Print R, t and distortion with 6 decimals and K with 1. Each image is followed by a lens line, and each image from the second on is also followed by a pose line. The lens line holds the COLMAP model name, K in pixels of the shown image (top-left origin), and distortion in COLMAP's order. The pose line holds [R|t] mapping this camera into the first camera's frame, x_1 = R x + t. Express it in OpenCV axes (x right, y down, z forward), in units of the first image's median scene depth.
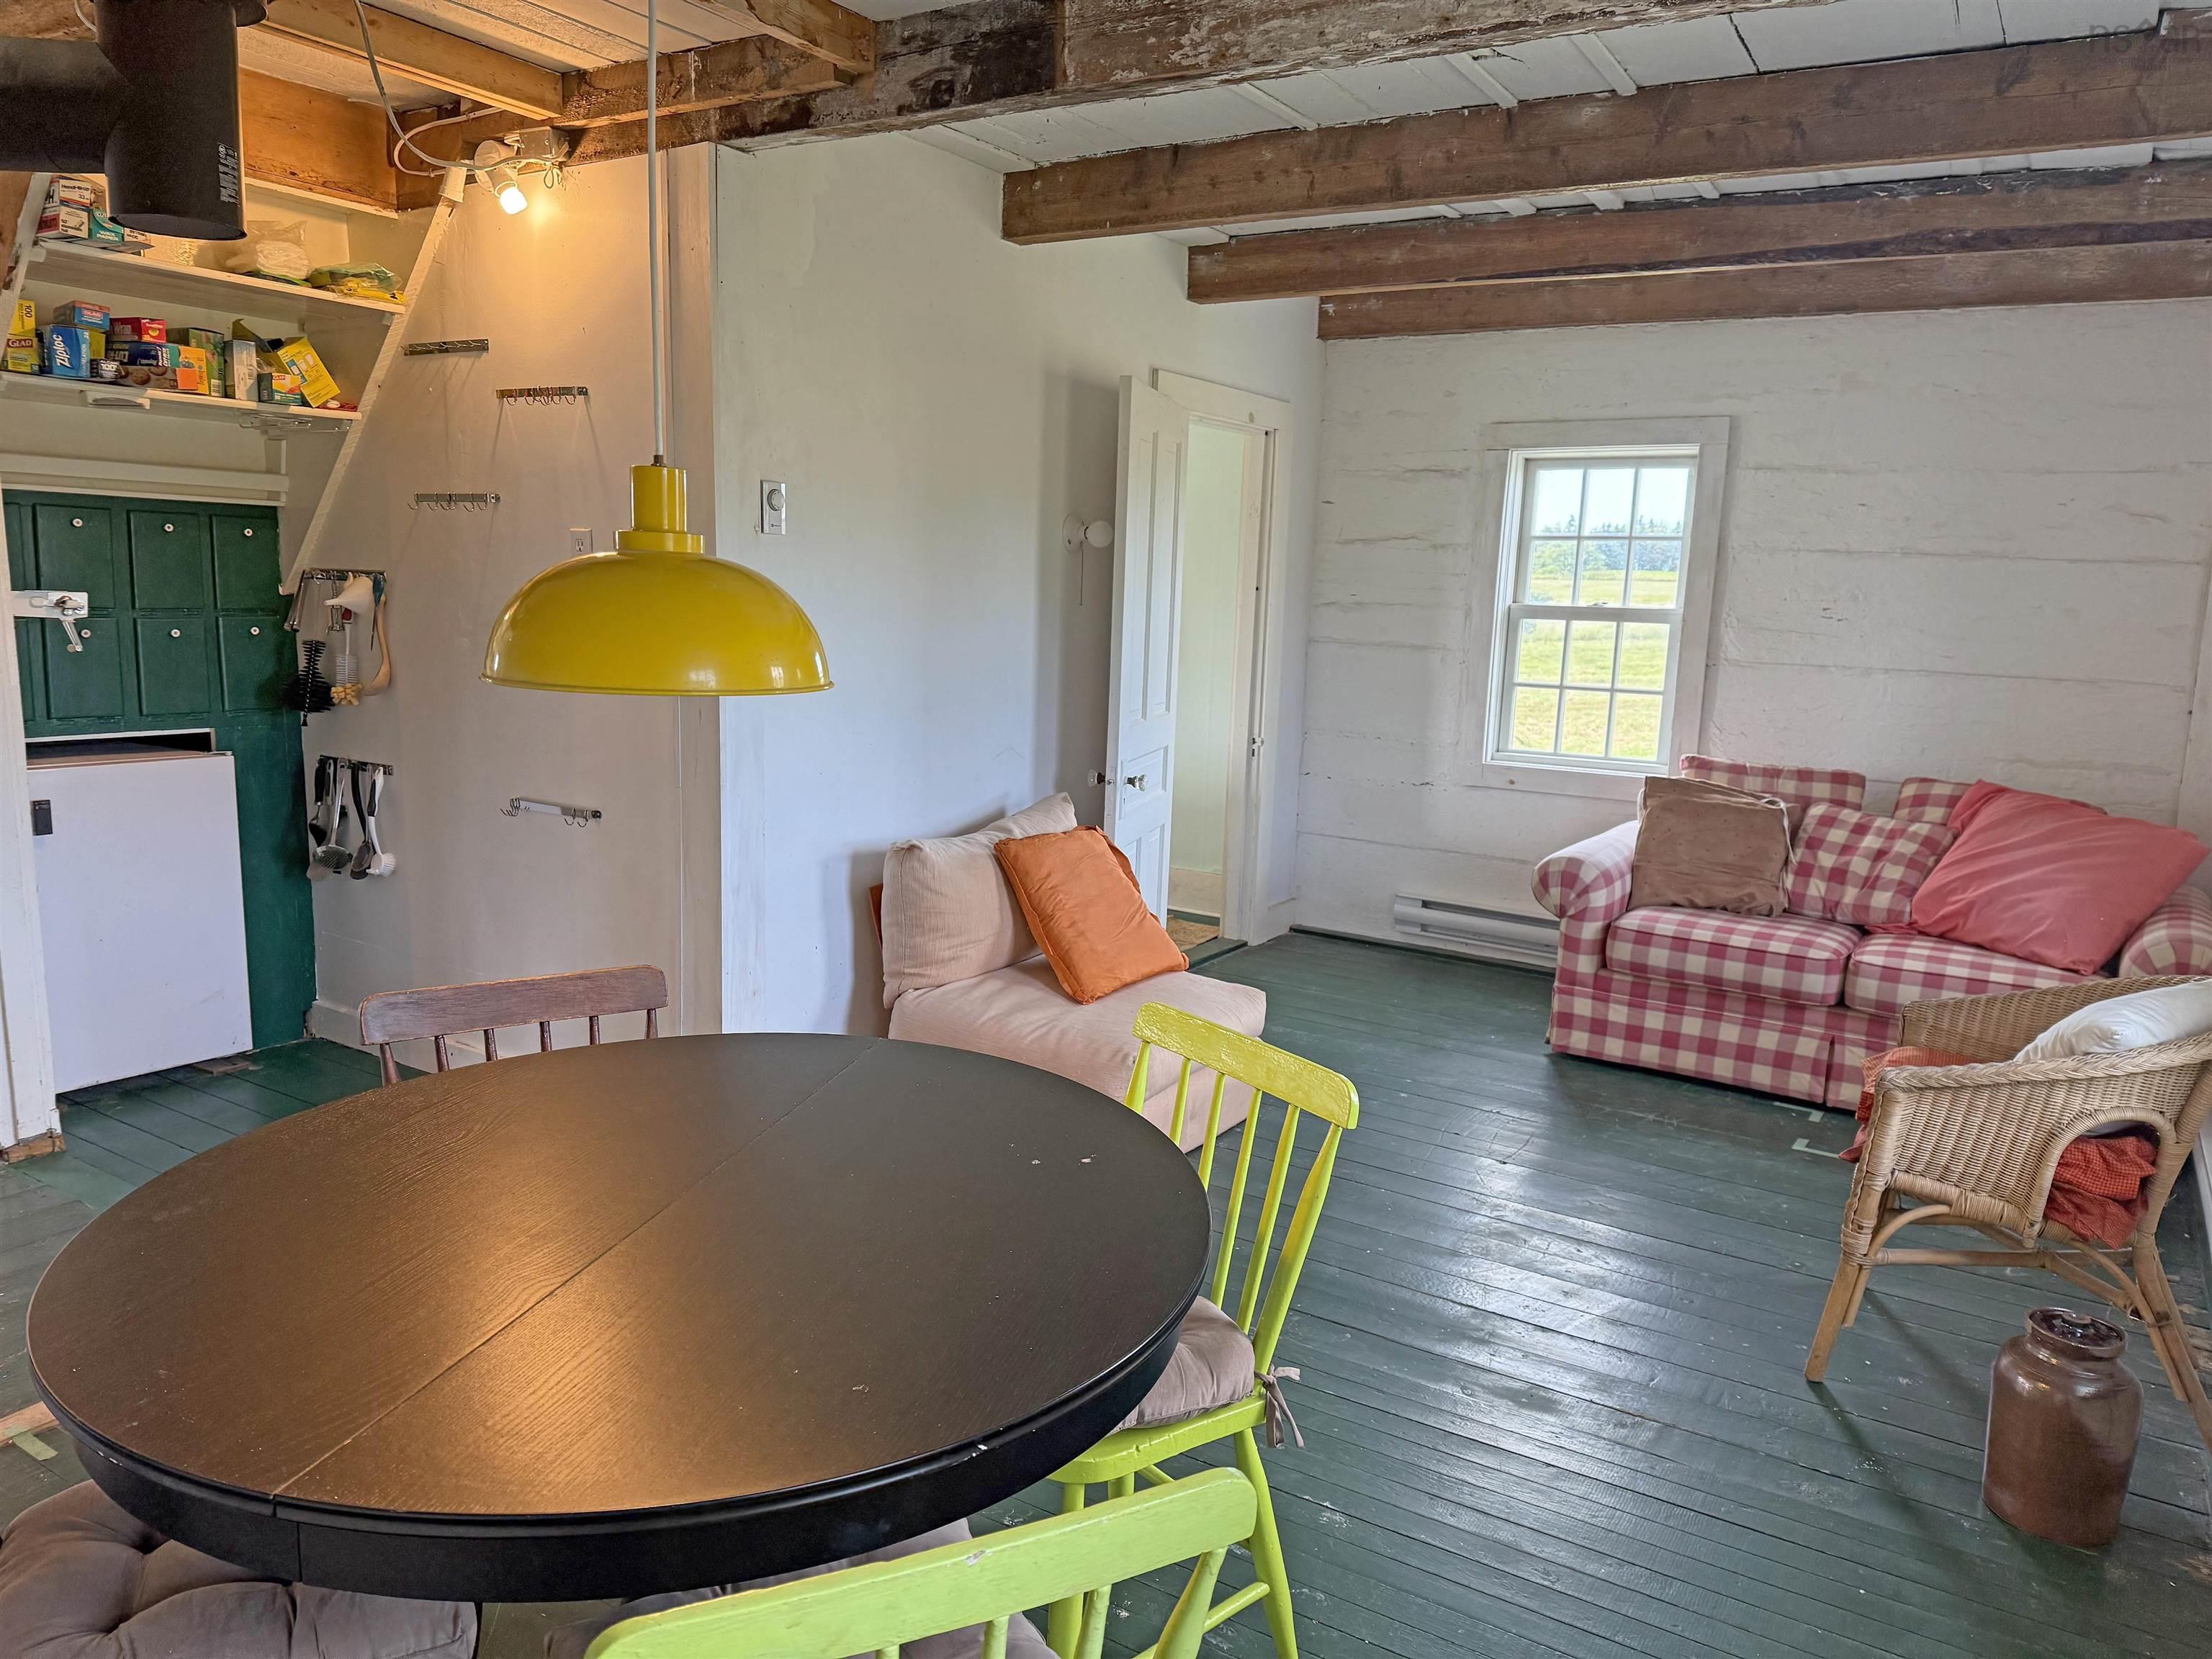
lens RADIAL K [[1560.3, 0, 1102.4], [0, 1560.3, 834.5], [0, 0, 1]] dist [0.066665, -0.086659]
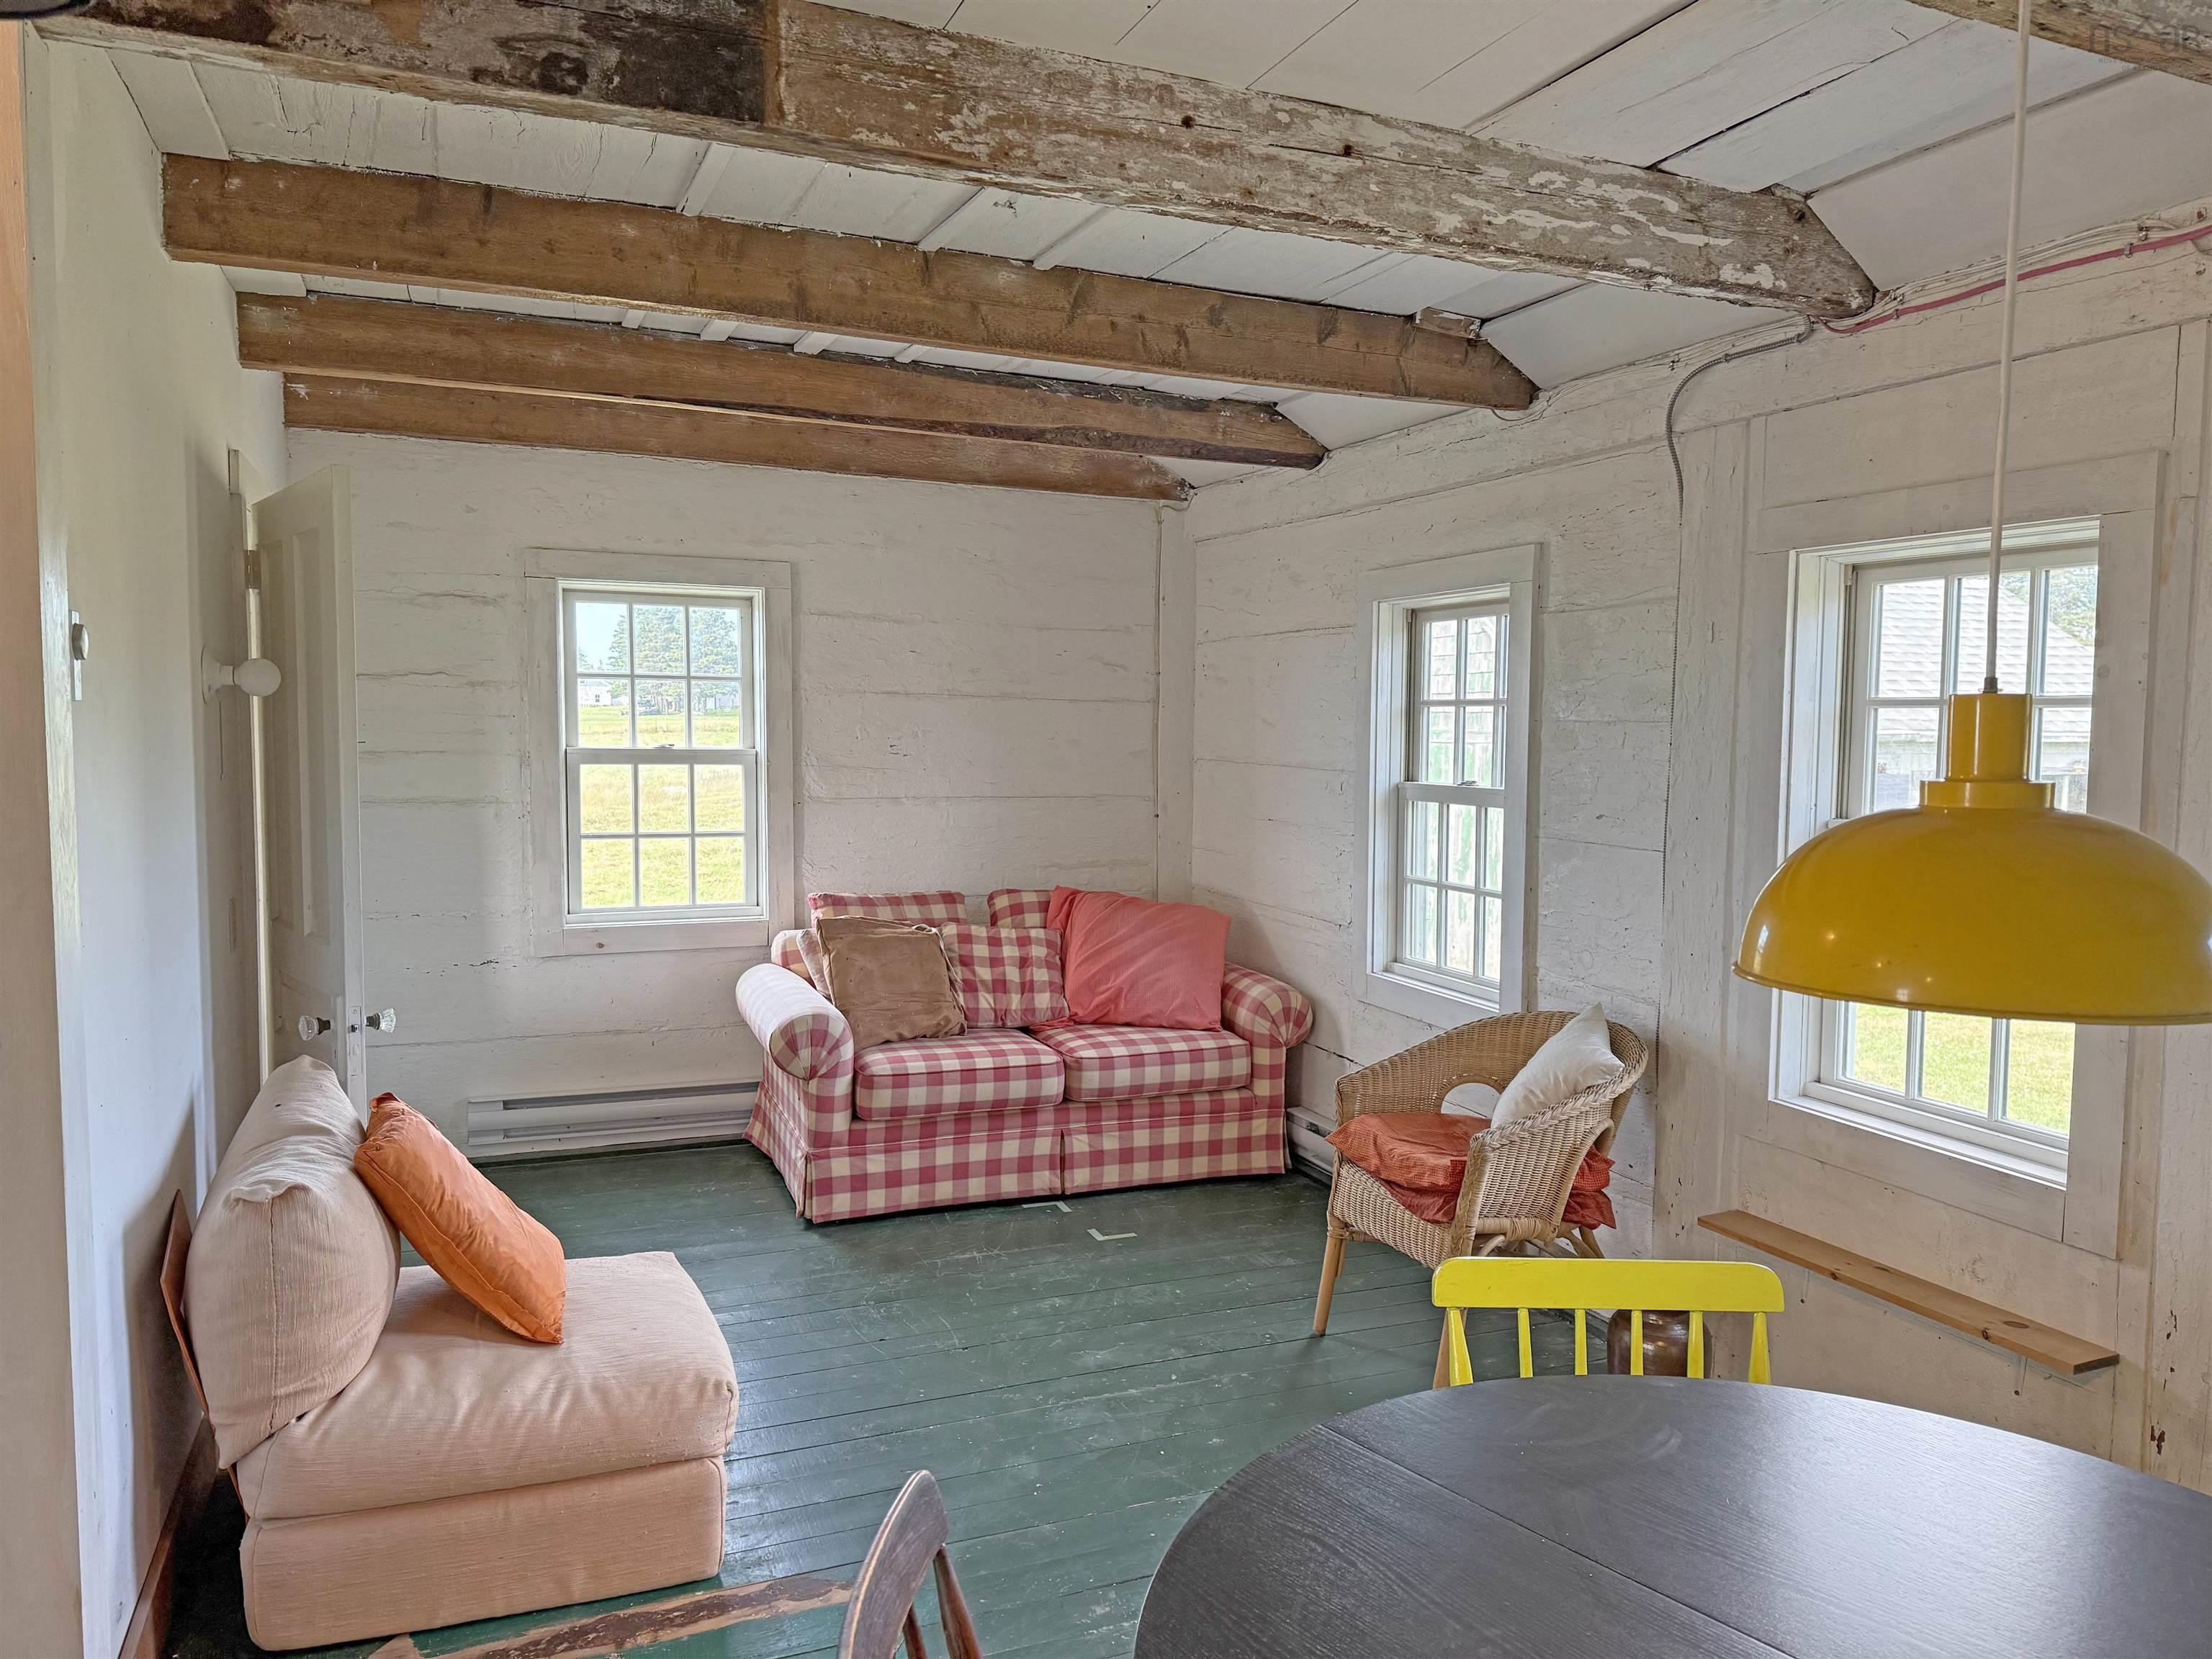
lens RADIAL K [[1539.3, 0, 1113.3], [0, 1539.3, 834.1], [0, 0, 1]] dist [0.155756, -0.267947]
pose [[0.575382, -0.087870, 0.813151, -0.363724], [0.142281, 0.989806, 0.006283, -0.075964], [-0.805414, 0.112081, 0.582019, 0.298324]]
